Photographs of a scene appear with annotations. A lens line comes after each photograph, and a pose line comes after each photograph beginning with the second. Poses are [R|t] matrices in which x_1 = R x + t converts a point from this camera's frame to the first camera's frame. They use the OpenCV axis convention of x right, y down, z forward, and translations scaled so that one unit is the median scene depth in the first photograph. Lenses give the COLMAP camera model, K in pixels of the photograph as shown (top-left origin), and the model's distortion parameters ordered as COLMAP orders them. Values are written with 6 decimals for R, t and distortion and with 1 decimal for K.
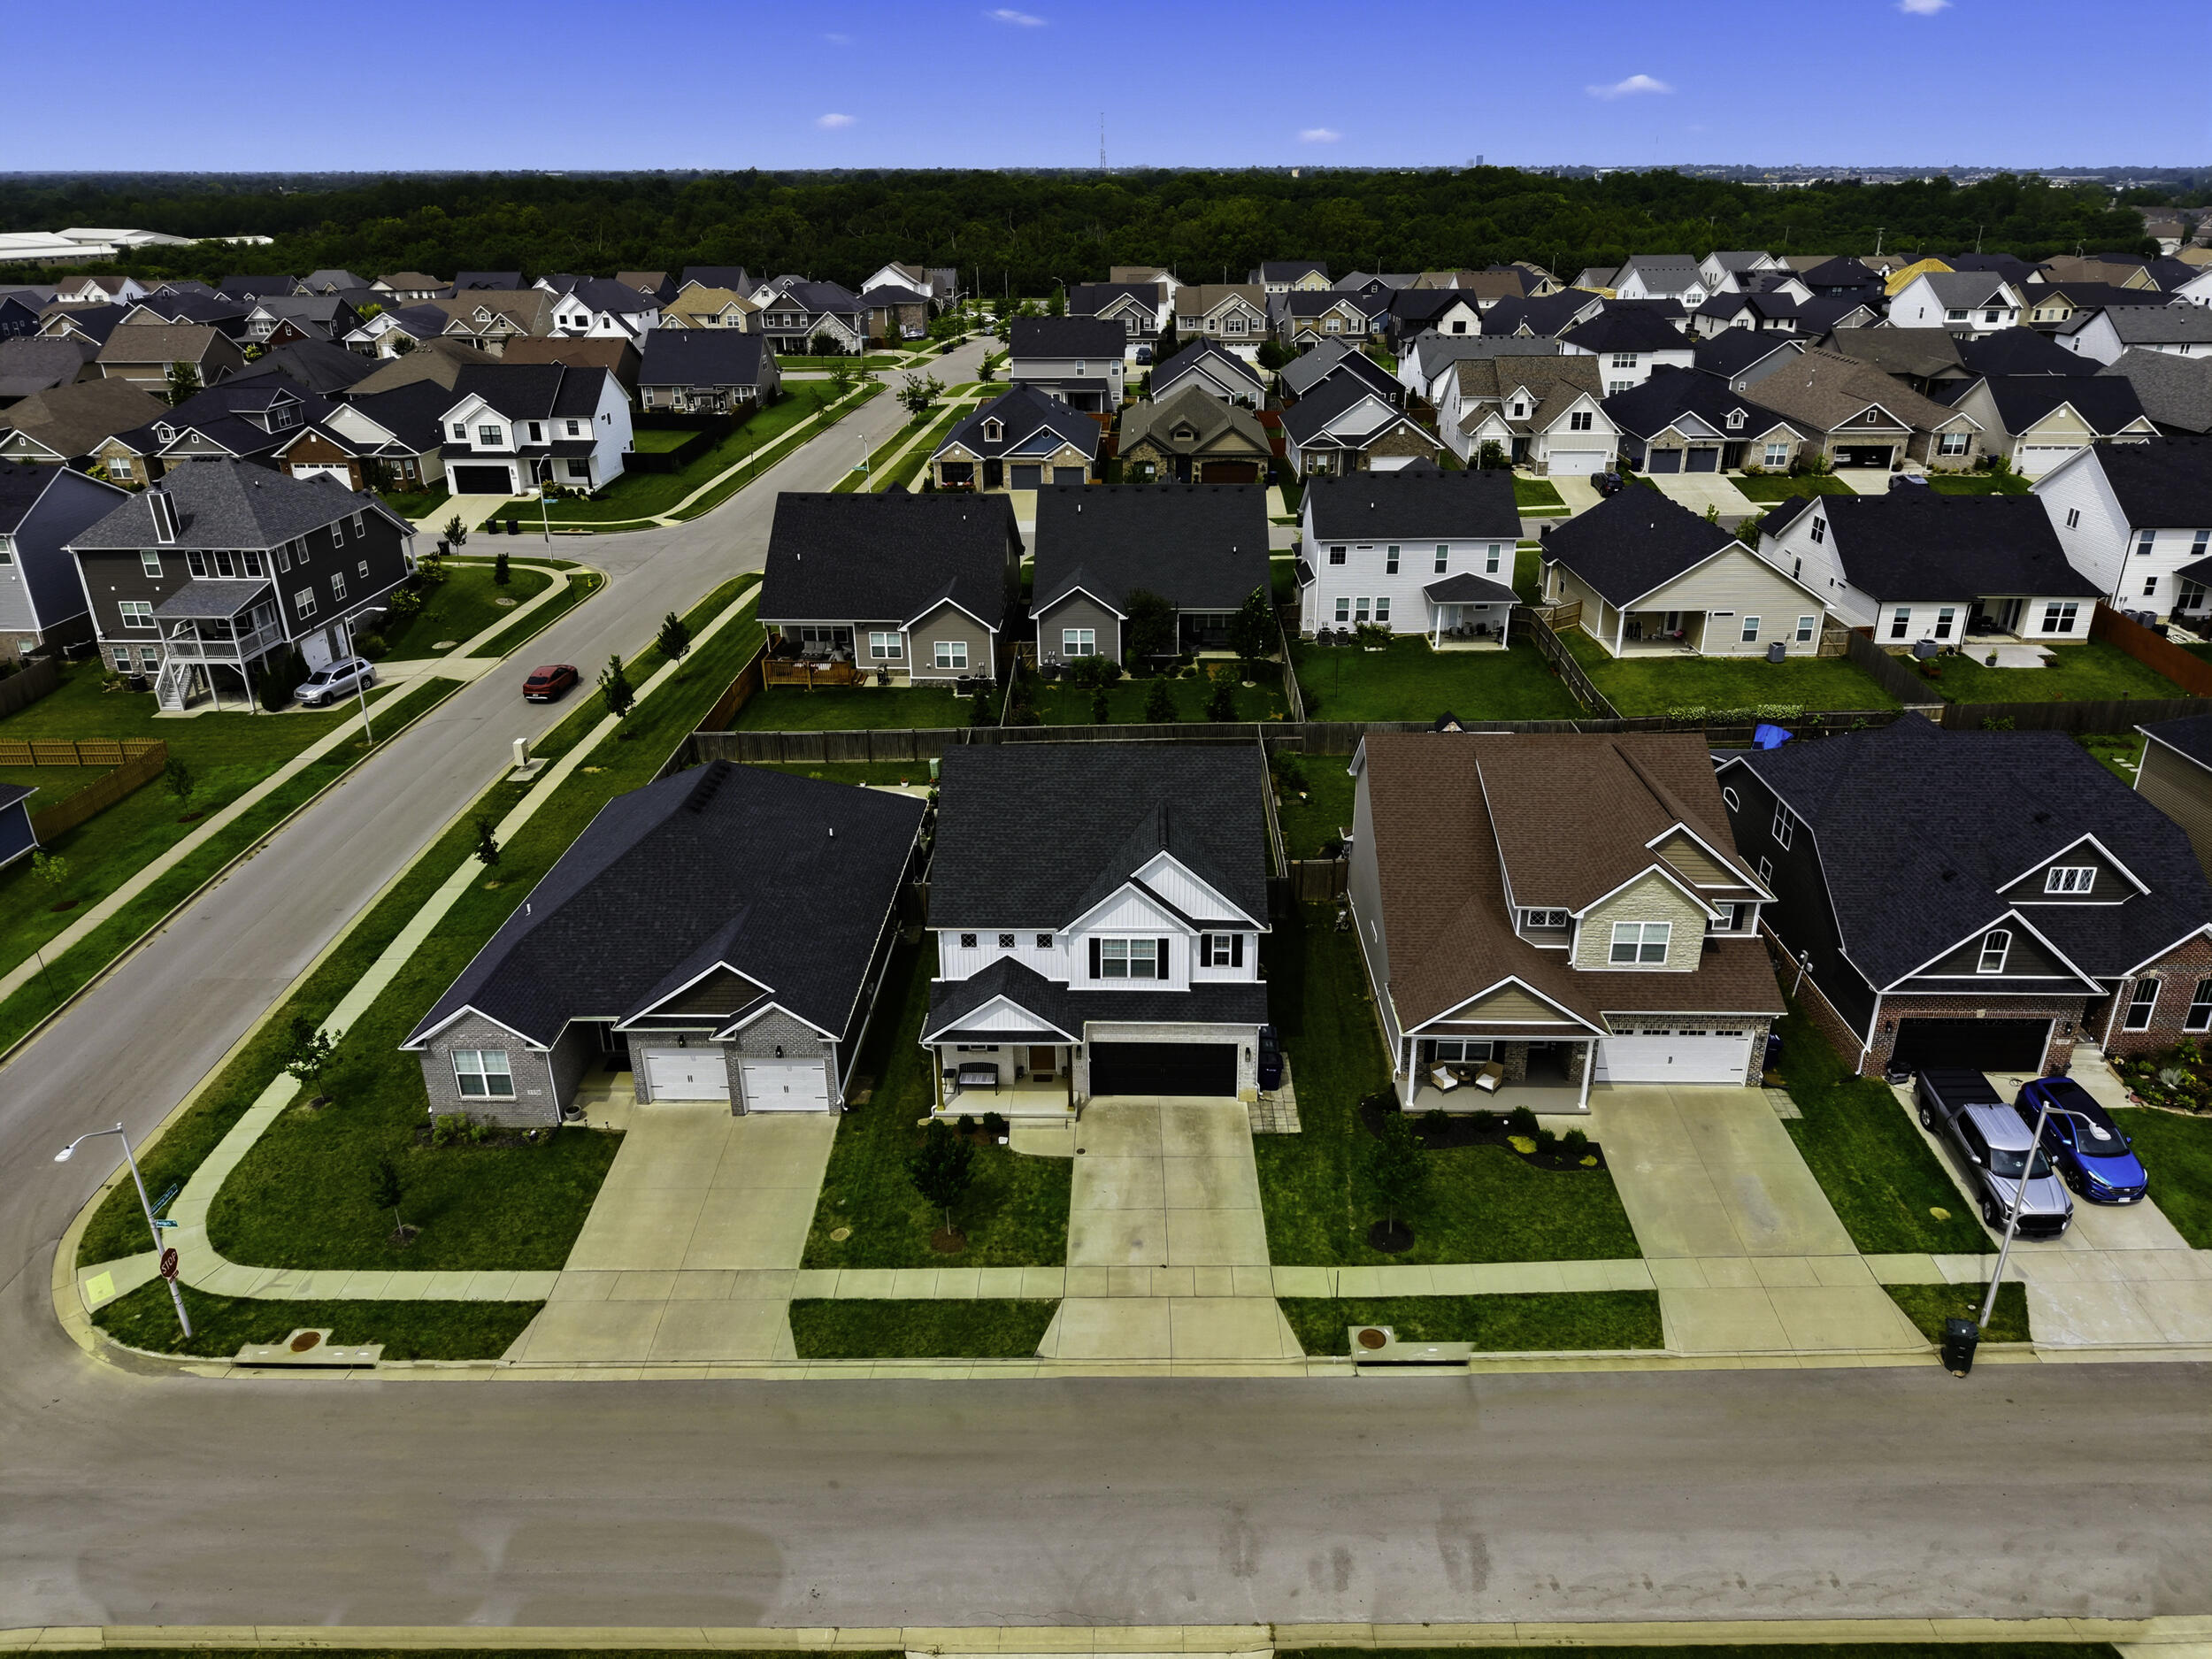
lens RADIAL K [[1456.5, 0, 1106.0], [0, 1456.5, 829.5], [0, 0, 1]] dist [0.041308, -0.056727]
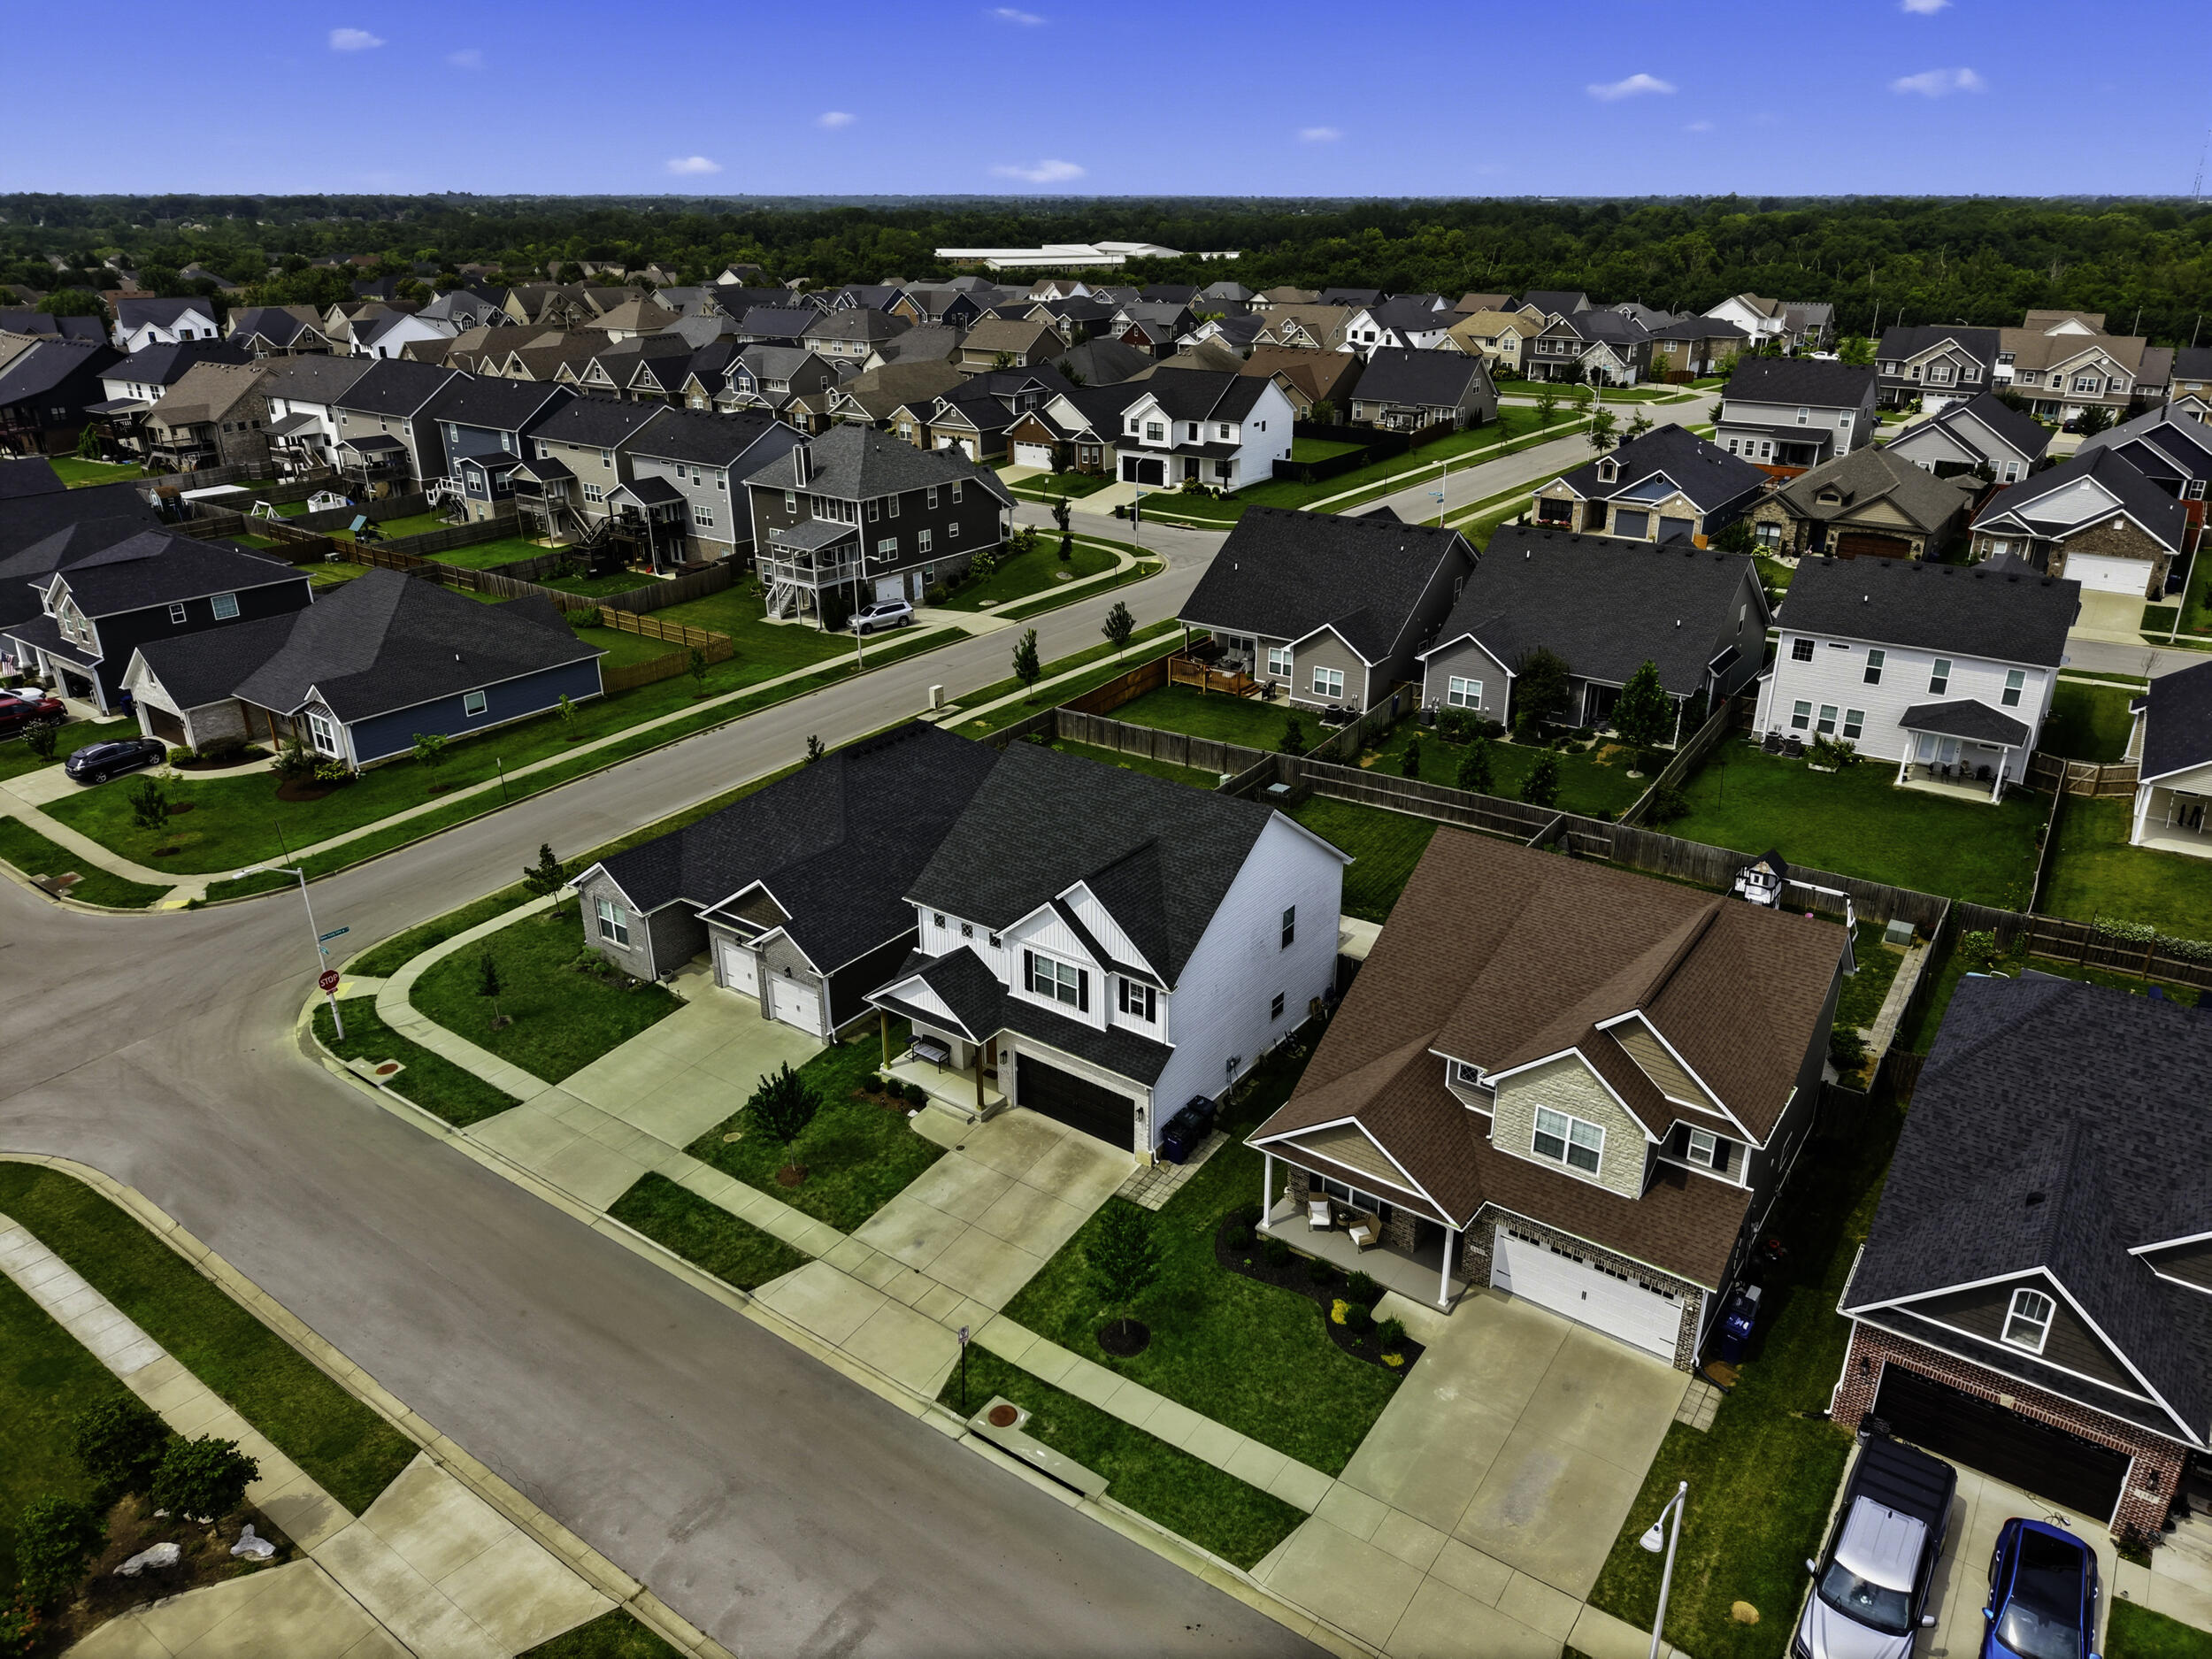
lens RADIAL K [[1456.5, 0, 1106.0], [0, 1456.5, 829.5], [0, 0, 1]] dist [0.041308, -0.056727]
pose [[0.823776, 0.229304, -0.518471, 0.291098], [-0.236772, 0.970126, 0.052862, -0.038857], [0.515104, 0.079213, 0.853460, 0.089512]]
